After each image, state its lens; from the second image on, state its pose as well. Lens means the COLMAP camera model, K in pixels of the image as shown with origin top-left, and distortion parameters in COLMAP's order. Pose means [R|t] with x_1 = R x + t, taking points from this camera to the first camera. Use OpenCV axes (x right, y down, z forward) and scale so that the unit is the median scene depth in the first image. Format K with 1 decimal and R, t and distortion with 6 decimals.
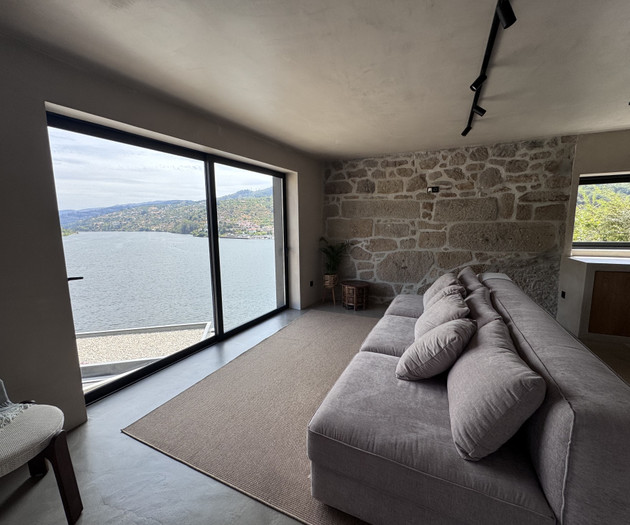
lens RADIAL K [[282.7, 0, 315.0], [0, 282.7, 262.5], [0, 0, 1]] dist [-0.001223, -0.000143]
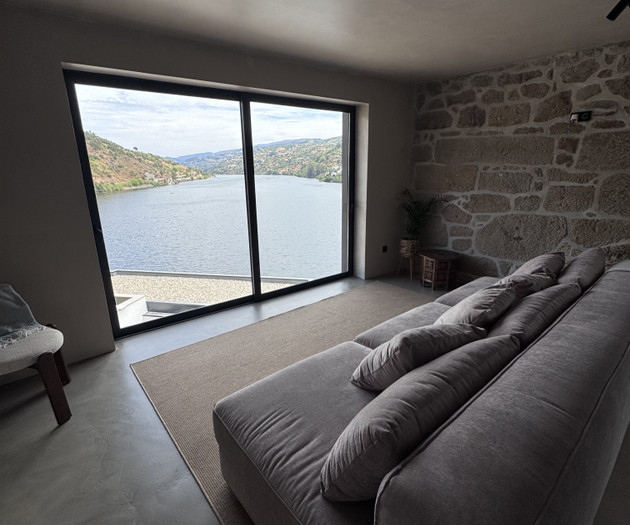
lens RADIAL K [[340.2, 0, 315.0], [0, 340.2, 262.5], [0, 0, 1]] dist [-0.003944, 0.000148]
pose [[0.911674, 0.109879, -0.395950, 0.202245], [-0.053431, 0.987104, 0.150903, -0.022500], [0.407425, -0.116418, 0.905788, 0.050092]]
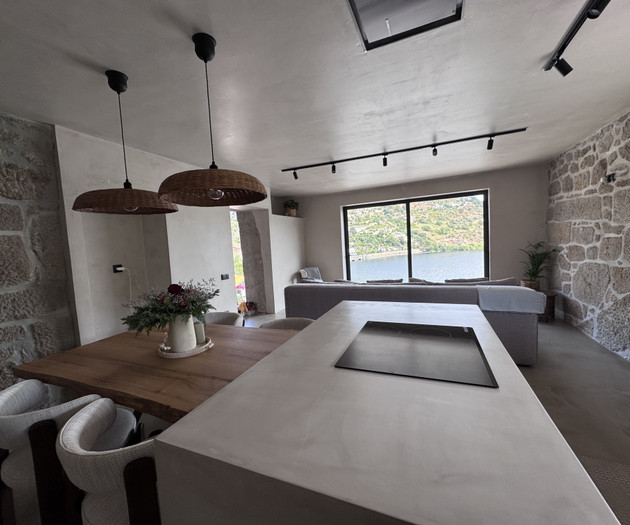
lens RADIAL K [[282.7, 0, 315.0], [0, 282.7, 262.5], [0, 0, 1]] dist [-0.001223, -0.000143]
pose [[0.030499, 0.084856, -0.995926, 1.049076], [-0.081090, 0.993316, 0.082150, -0.042245], [0.996240, 0.078254, 0.037176, 0.230857]]
